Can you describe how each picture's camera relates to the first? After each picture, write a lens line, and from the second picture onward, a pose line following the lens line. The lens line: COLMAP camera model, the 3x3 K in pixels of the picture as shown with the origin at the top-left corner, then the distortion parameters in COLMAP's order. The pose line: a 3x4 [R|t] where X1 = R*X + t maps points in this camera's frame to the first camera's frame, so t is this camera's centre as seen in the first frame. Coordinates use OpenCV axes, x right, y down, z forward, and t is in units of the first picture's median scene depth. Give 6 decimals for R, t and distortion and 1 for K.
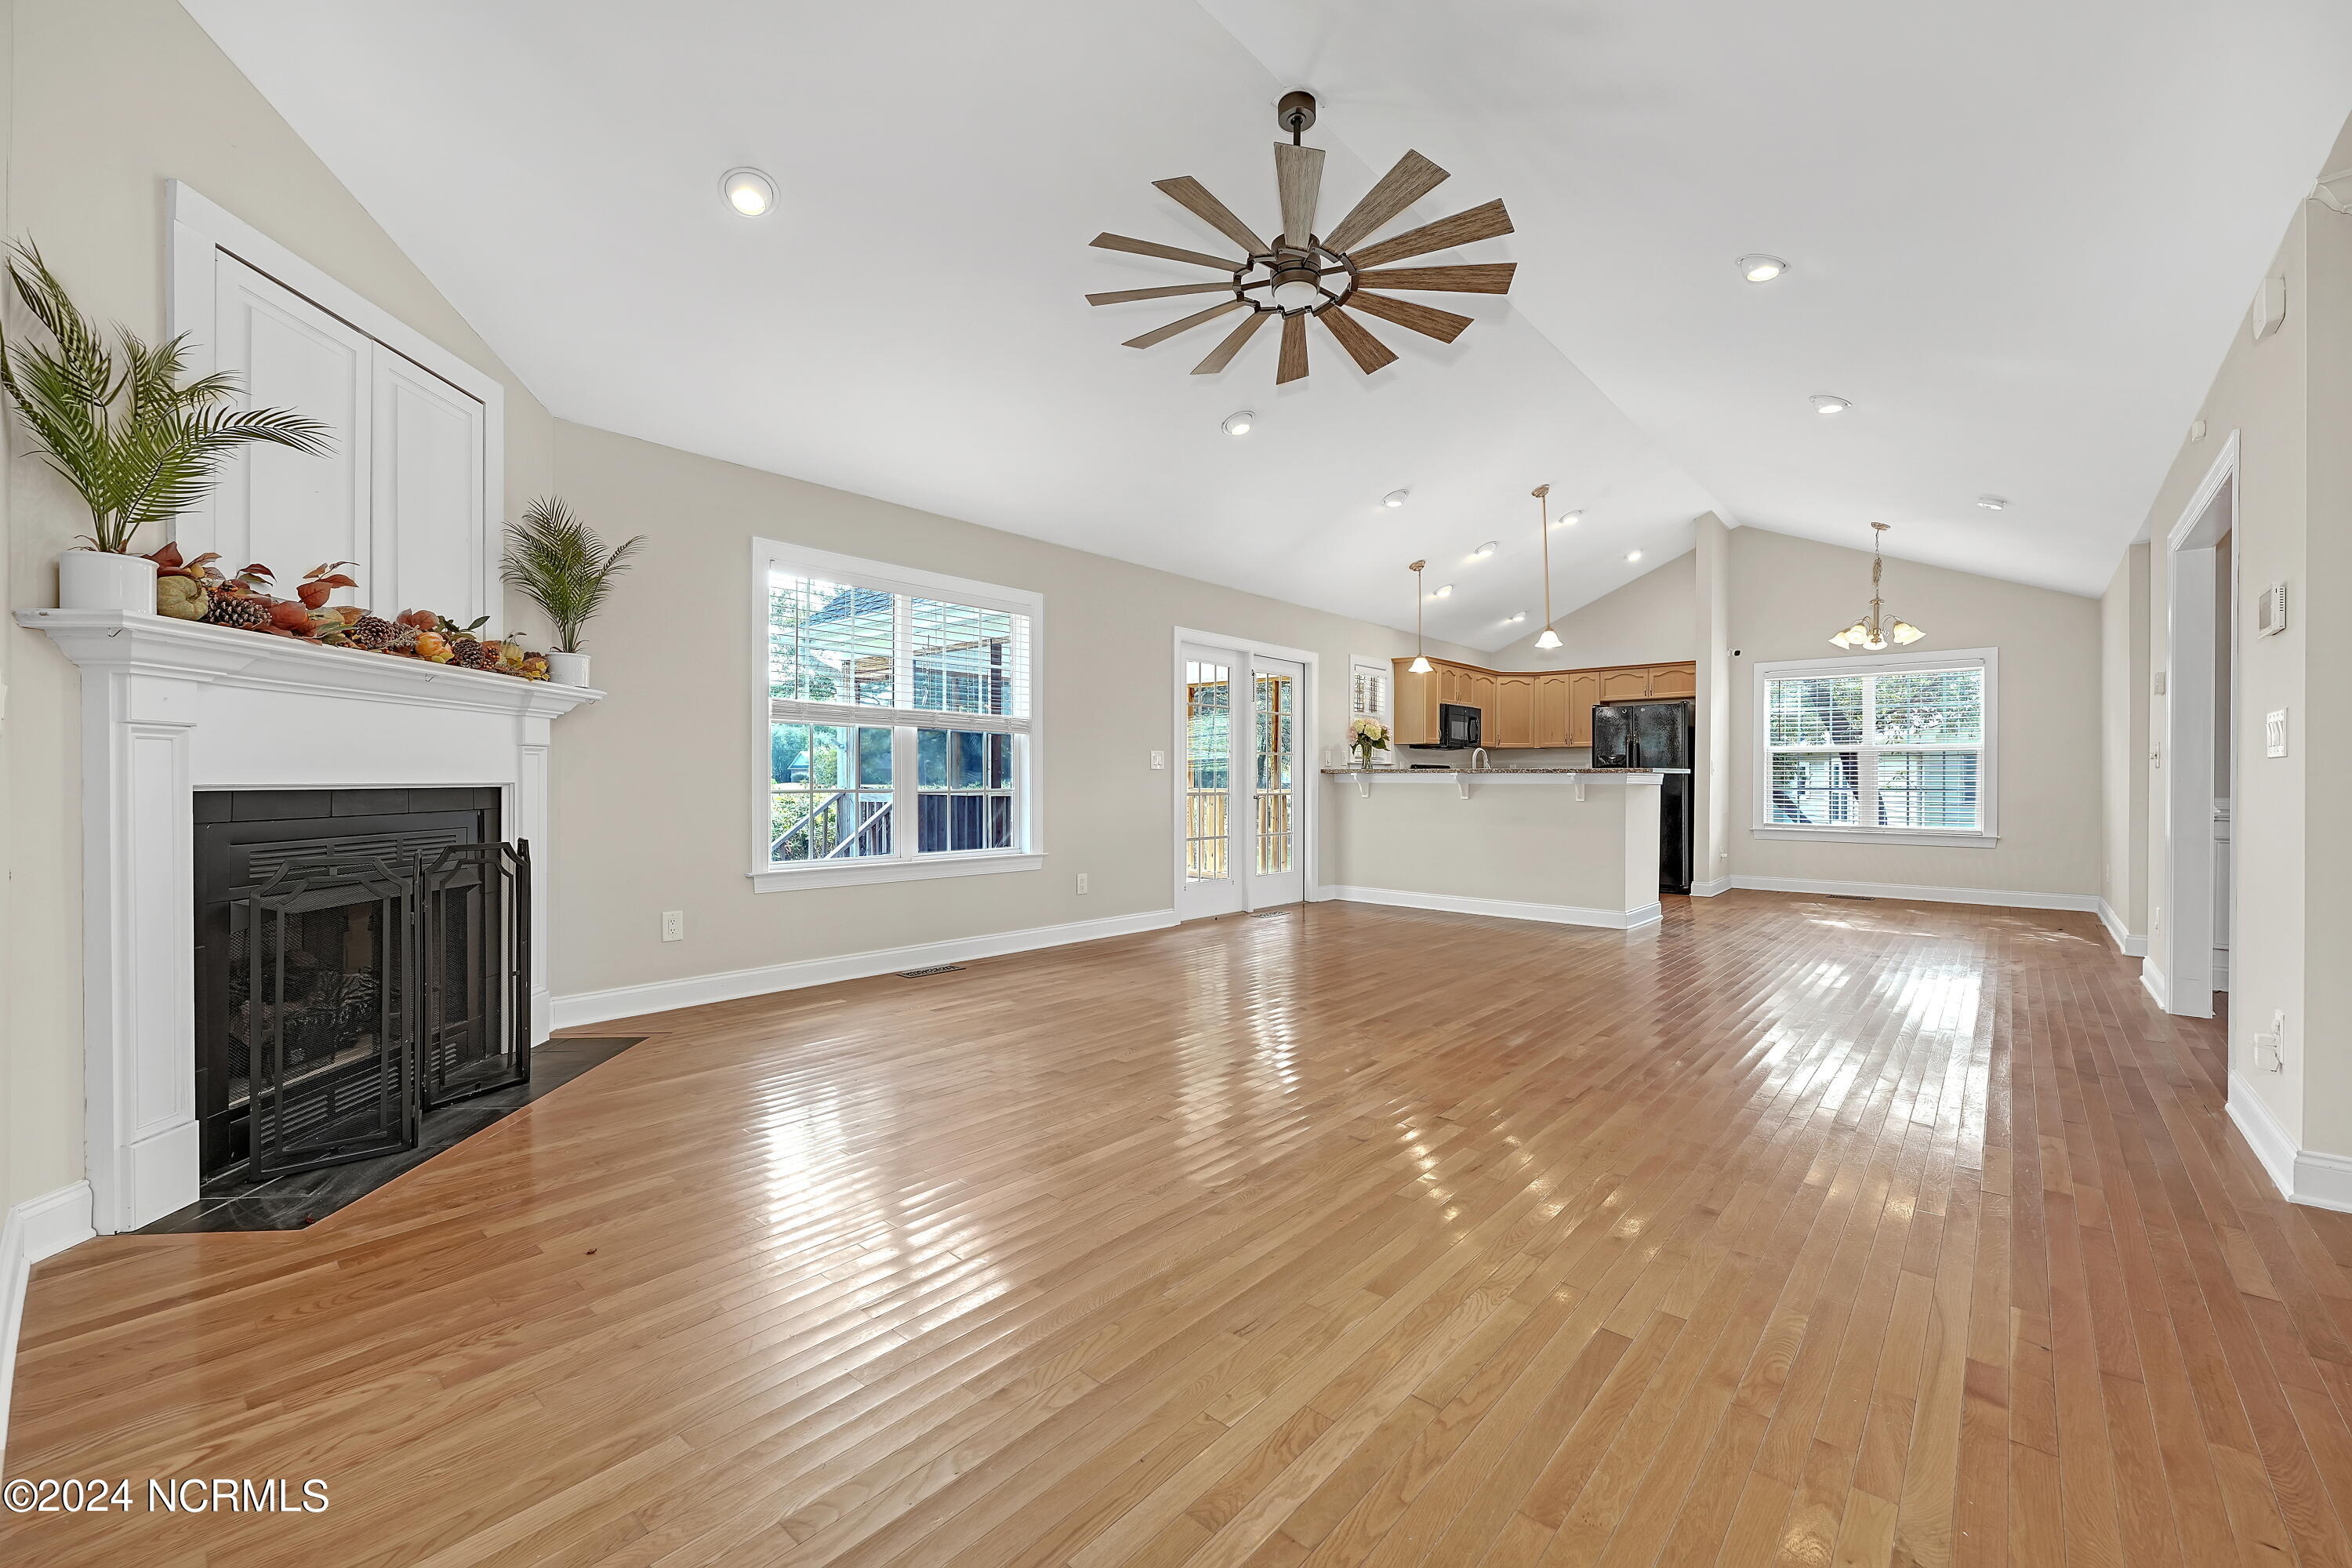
lens RADIAL K [[975.8, 0, 1176.0], [0, 975.8, 784.0], [0, 0, 1]] dist [0.001700, 0.000035]
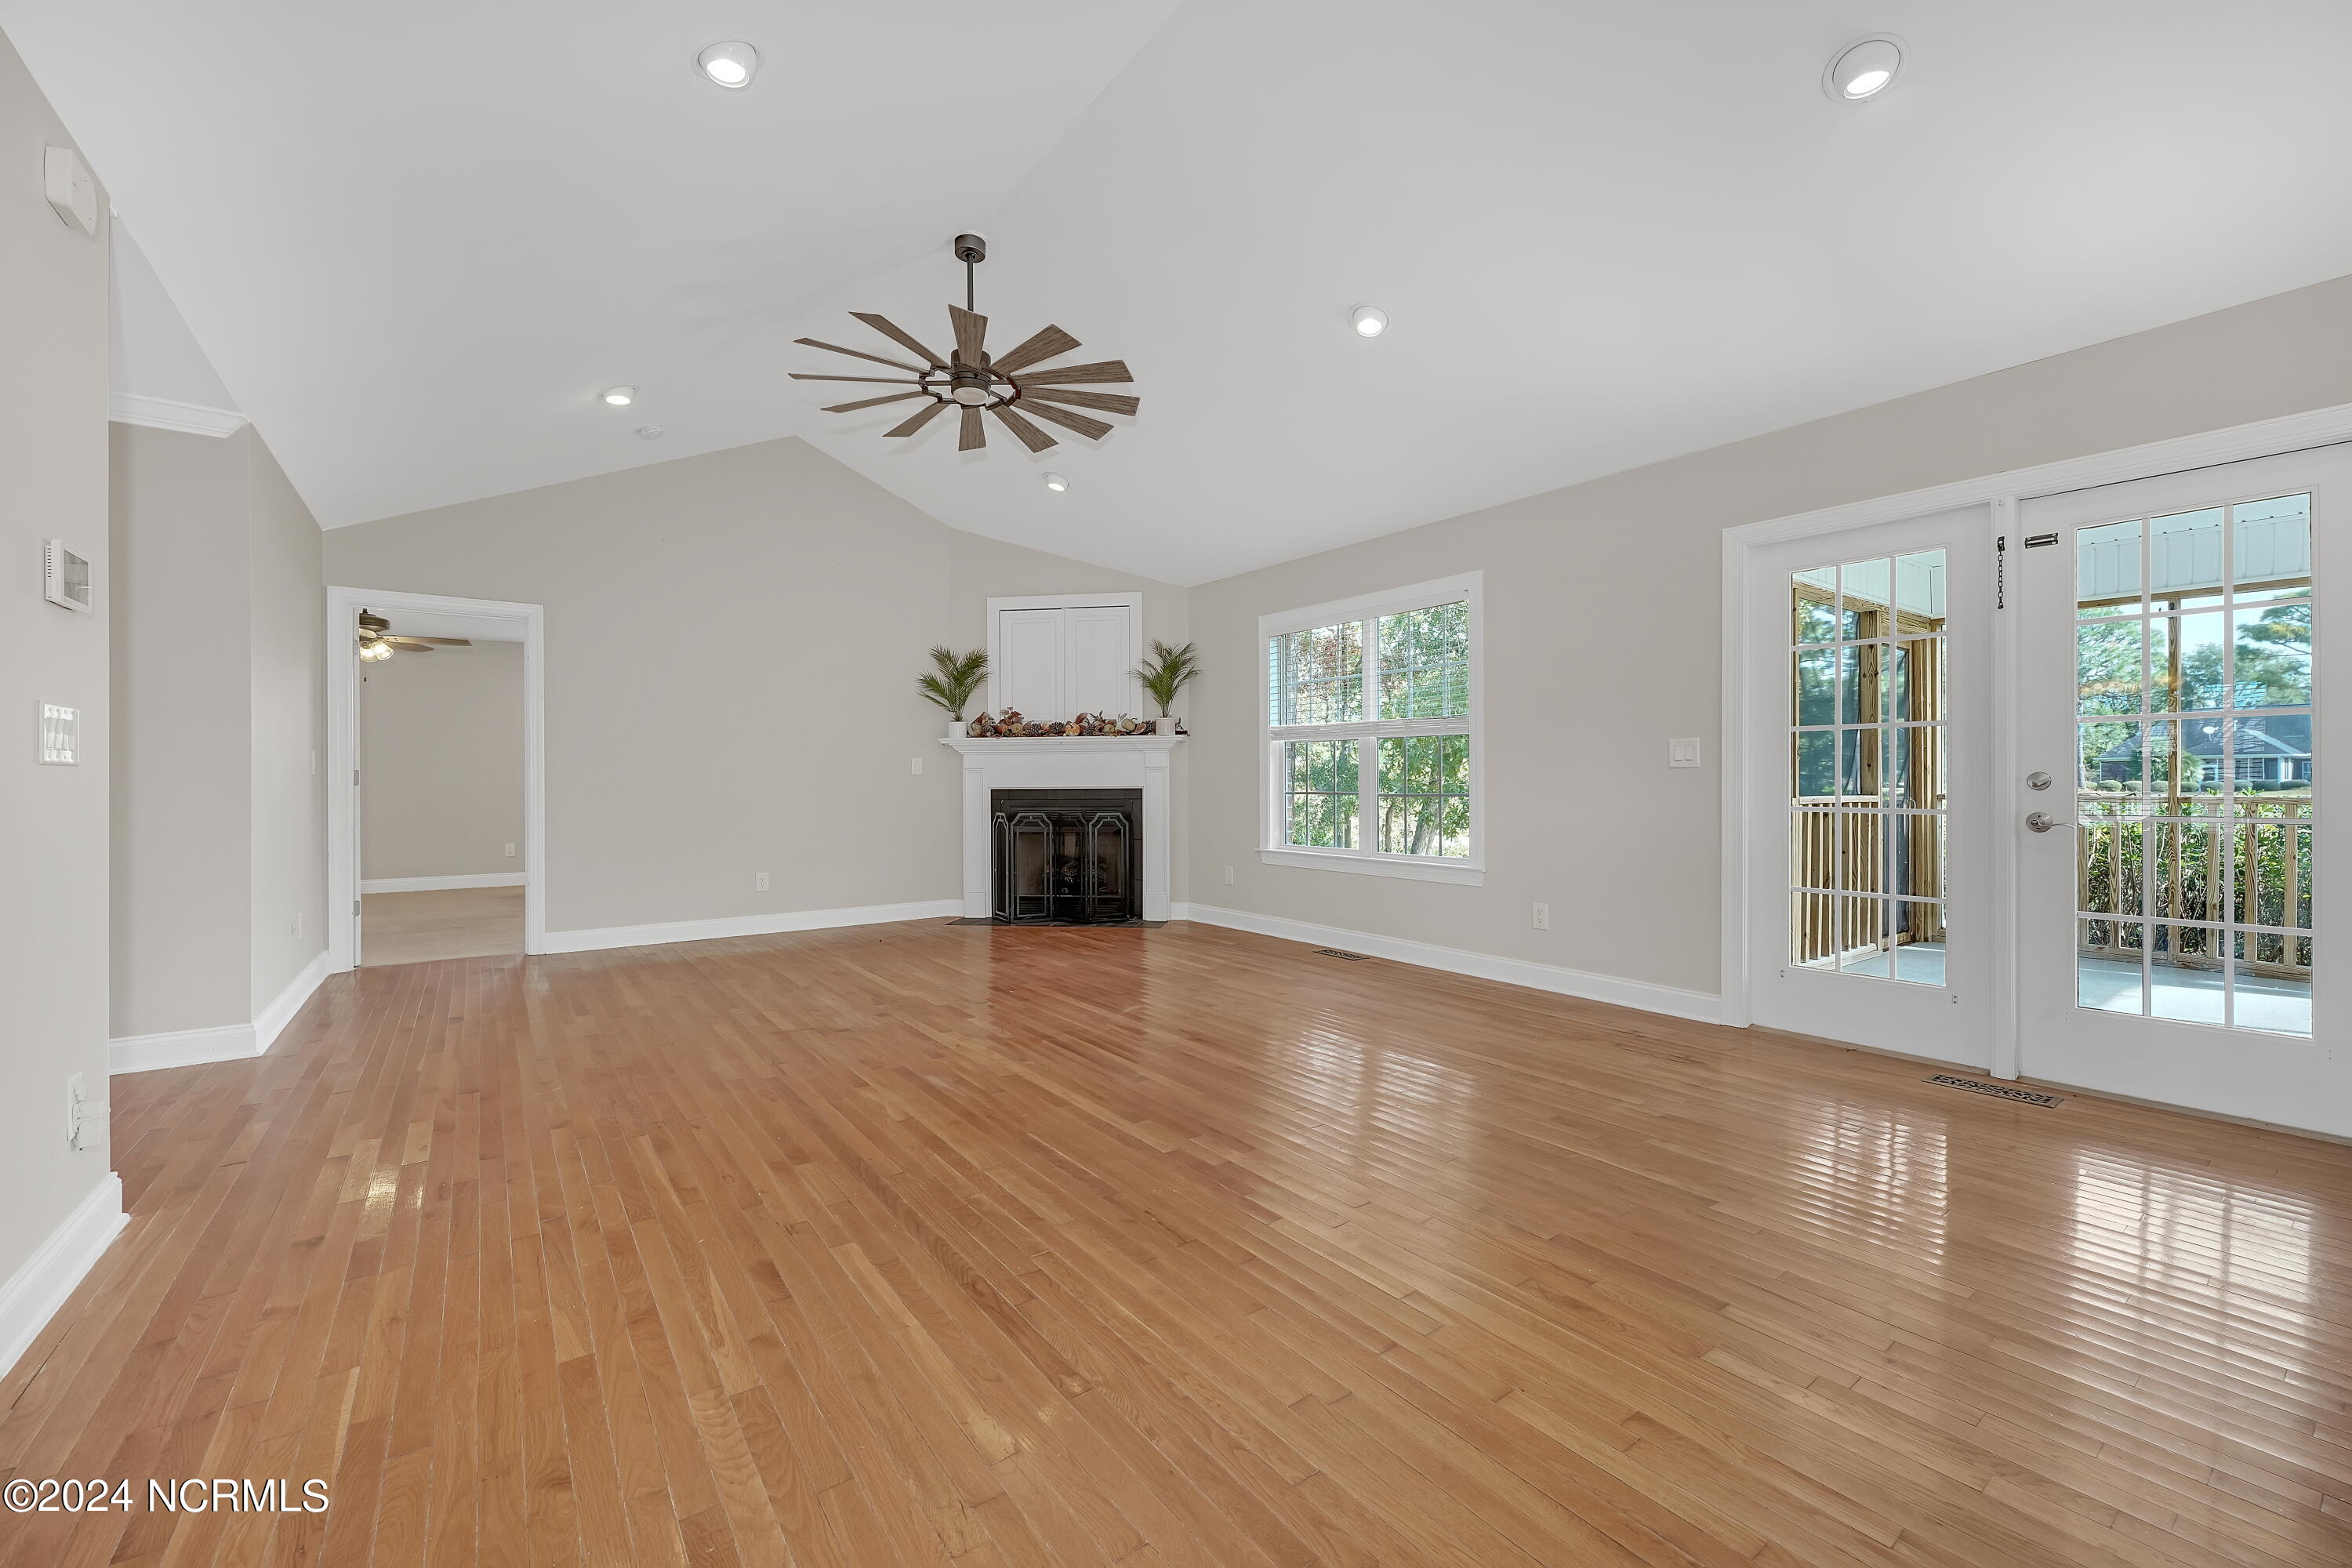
lens RADIAL K [[975.8, 0, 1176.0], [0, 975.8, 784.0], [0, 0, 1]] dist [0.001700, 0.000035]
pose [[-0.249131, 0.001400, -0.968469, 1.266813], [0.000701, 0.999999, 0.001265, -0.008724], [0.968470, -0.000364, -0.249131, 1.570907]]
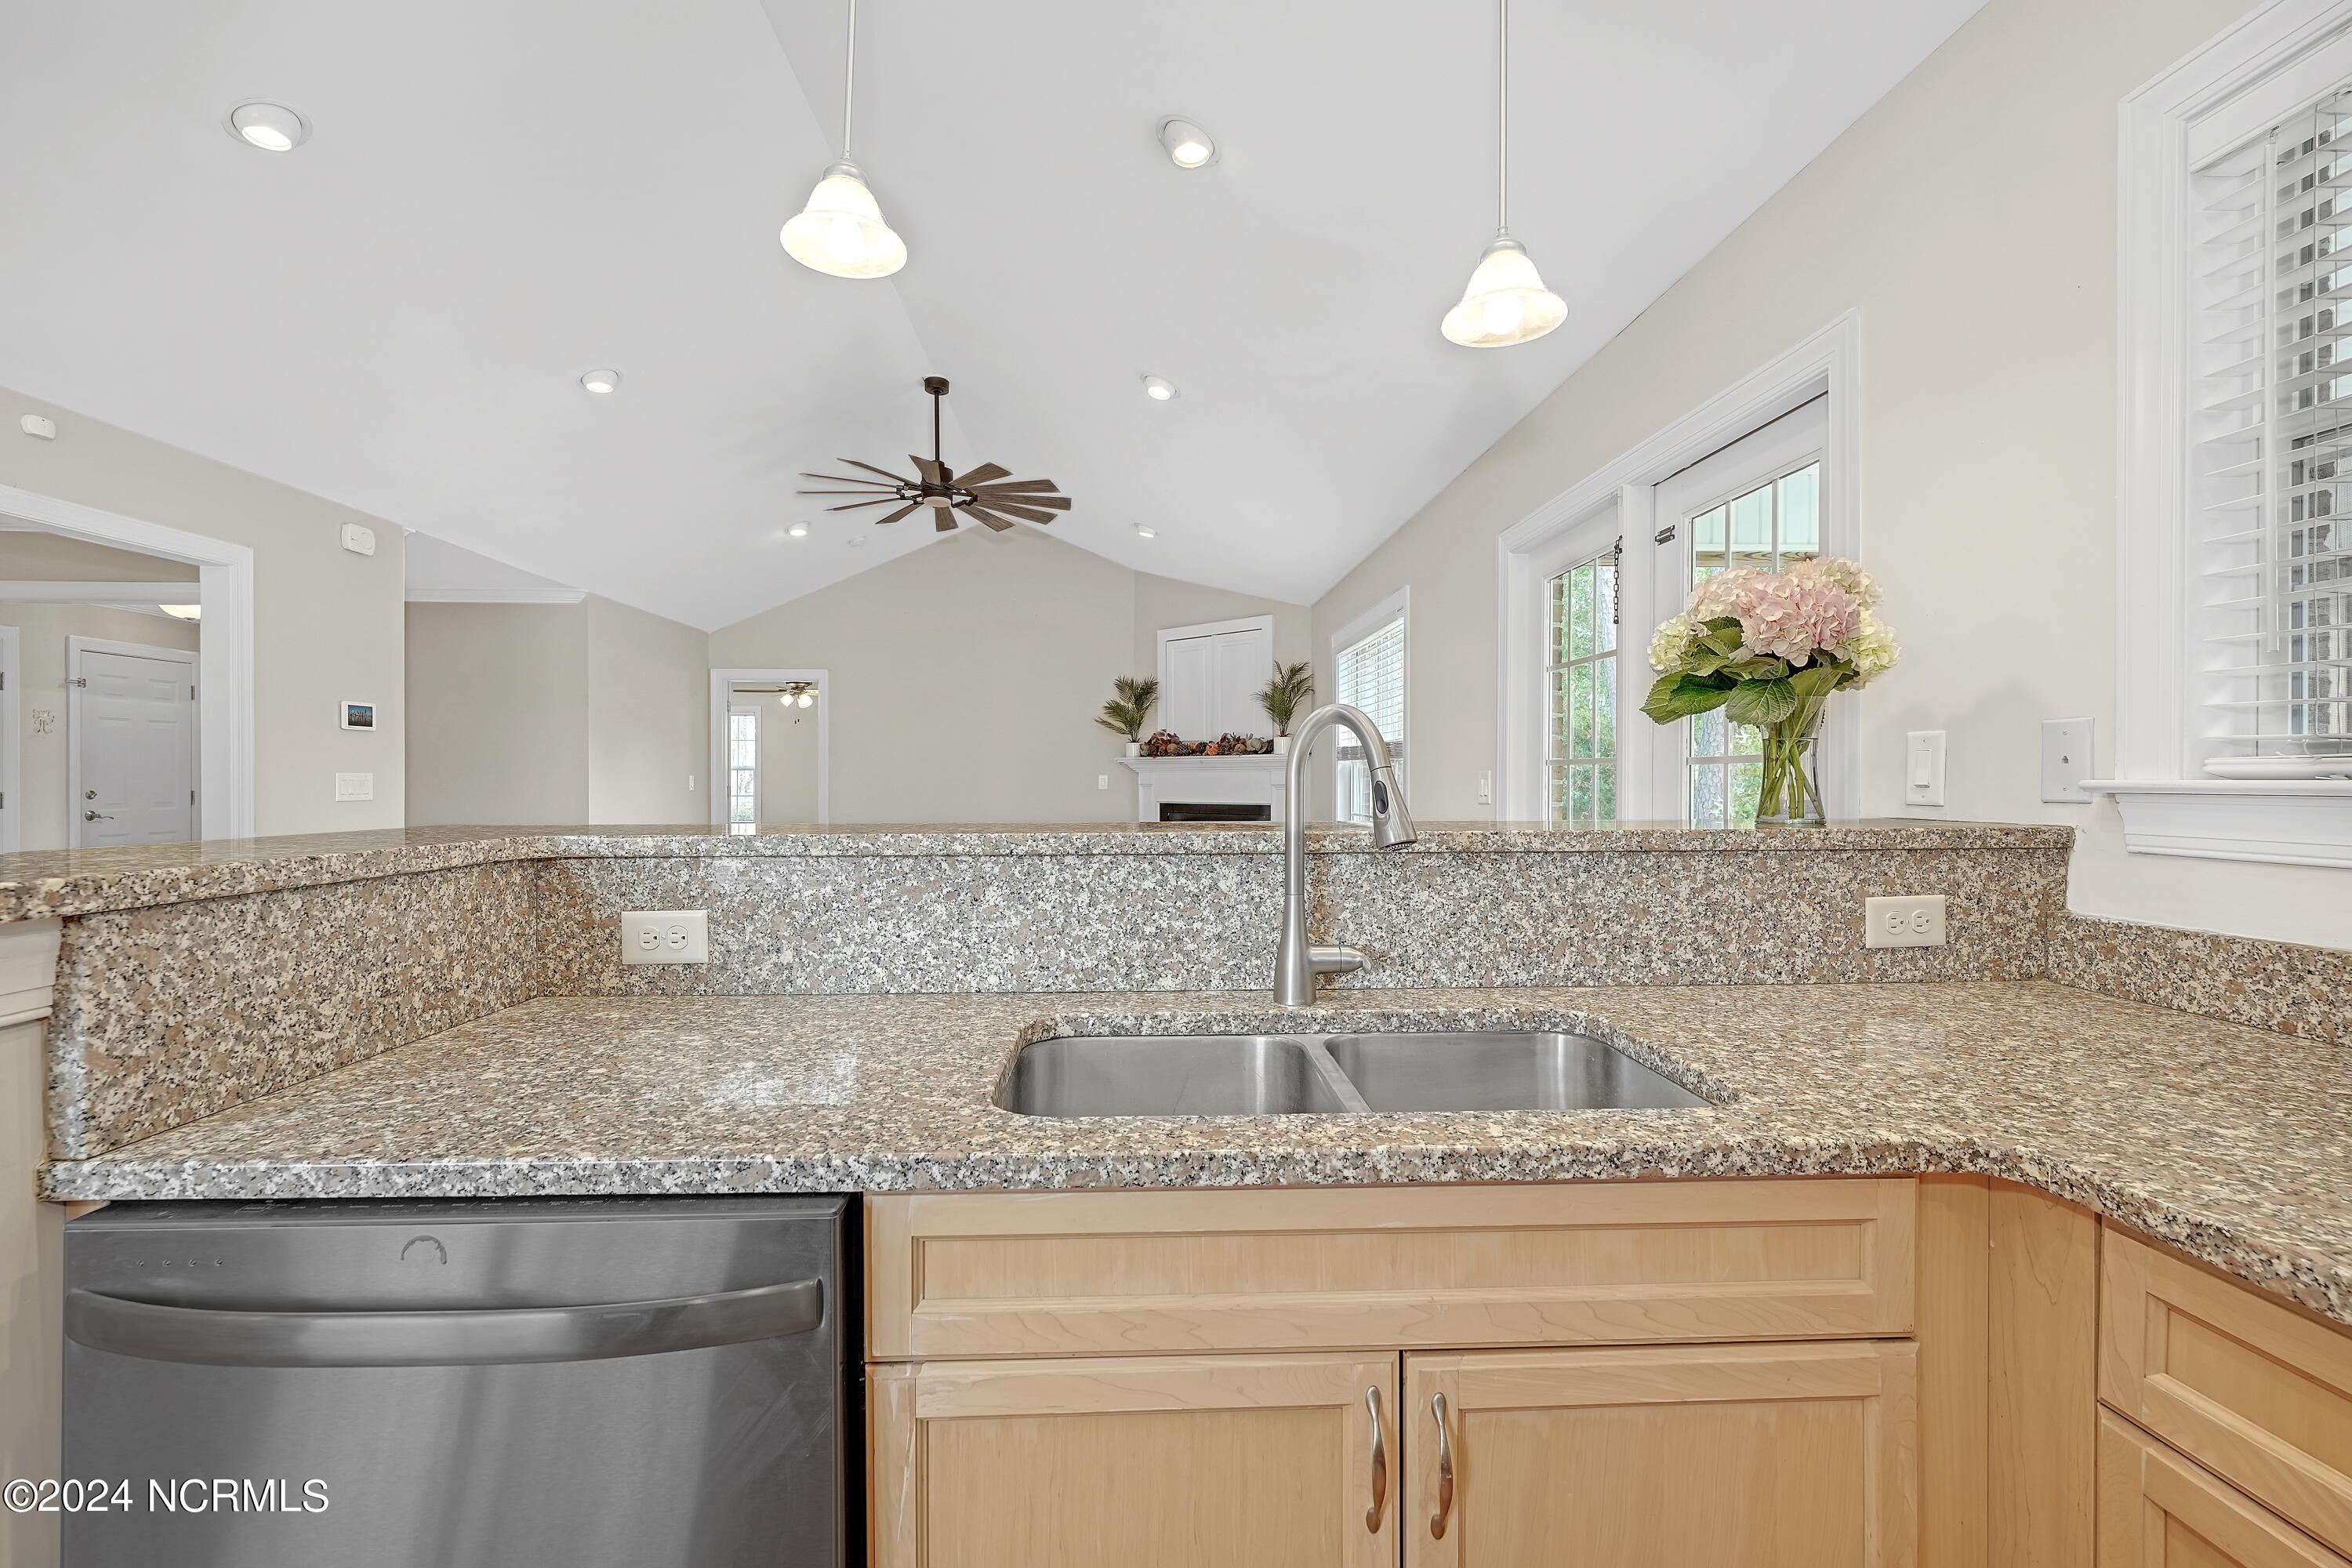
lens RADIAL K [[1008.9, 0, 1171.3], [0, 1008.9, 760.0], [0, 0, 1]] dist [-0.001191, -0.000532]
pose [[-0.747568, -0.008951, -0.664125, 0.914112], [-0.000258, 0.999913, -0.013186, -0.065004], [0.664185, -0.009686, -0.747506, 2.471365]]
